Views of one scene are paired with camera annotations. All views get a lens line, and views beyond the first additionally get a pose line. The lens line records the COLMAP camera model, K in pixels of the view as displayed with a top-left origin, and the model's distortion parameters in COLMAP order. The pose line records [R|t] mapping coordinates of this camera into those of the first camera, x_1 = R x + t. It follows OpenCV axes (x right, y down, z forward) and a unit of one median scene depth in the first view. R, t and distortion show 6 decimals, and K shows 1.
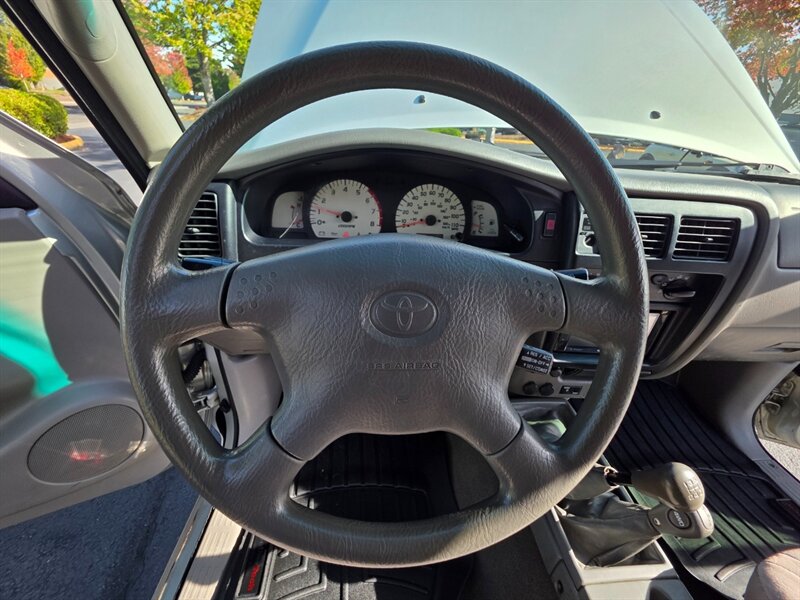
lens RADIAL K [[318.1, 0, 397.1], [0, 318.1, 314.1], [0, 0, 1]] dist [0.000310, -0.000697]
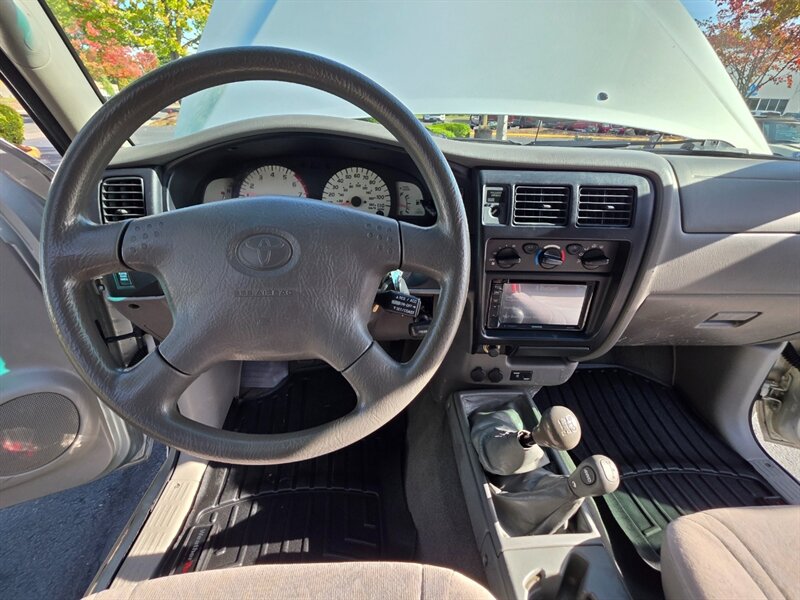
lens RADIAL K [[382.7, 0, 396.0], [0, 382.7, 315.8], [0, 0, 1]] dist [-0.002234, 0.001184]
pose [[0.999478, -0.026125, -0.019013, 0.248489], [0.024786, 0.997410, -0.067513, 0.161616], [0.020728, 0.067007, 0.997537, -0.209786]]
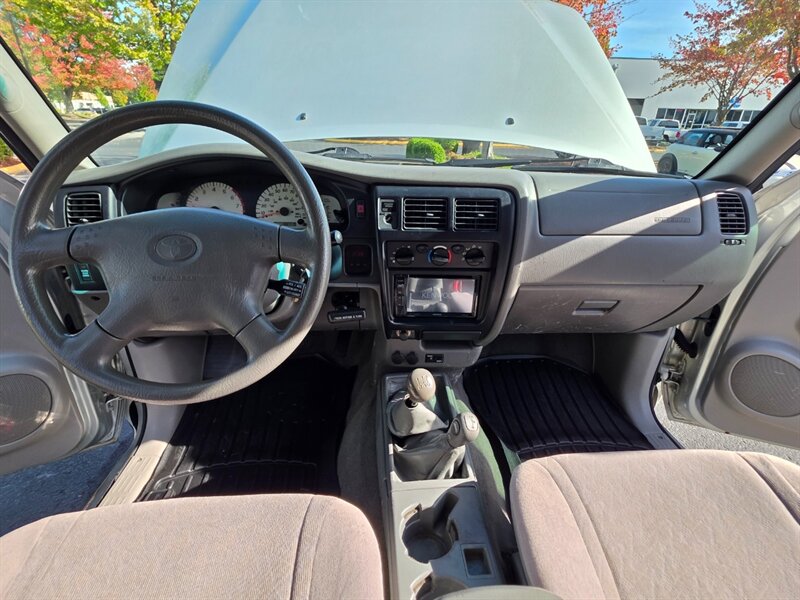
lens RADIAL K [[382.7, 0, 397.2], [0, 382.7, 316.1], [0, 0, 1]] dist [-0.002234, 0.001184]
pose [[0.999382, -0.035024, -0.002884, 0.536331], [0.034623, 0.995350, -0.089883, 0.262148], [0.006018, 0.089728, 0.995948, -0.451056]]
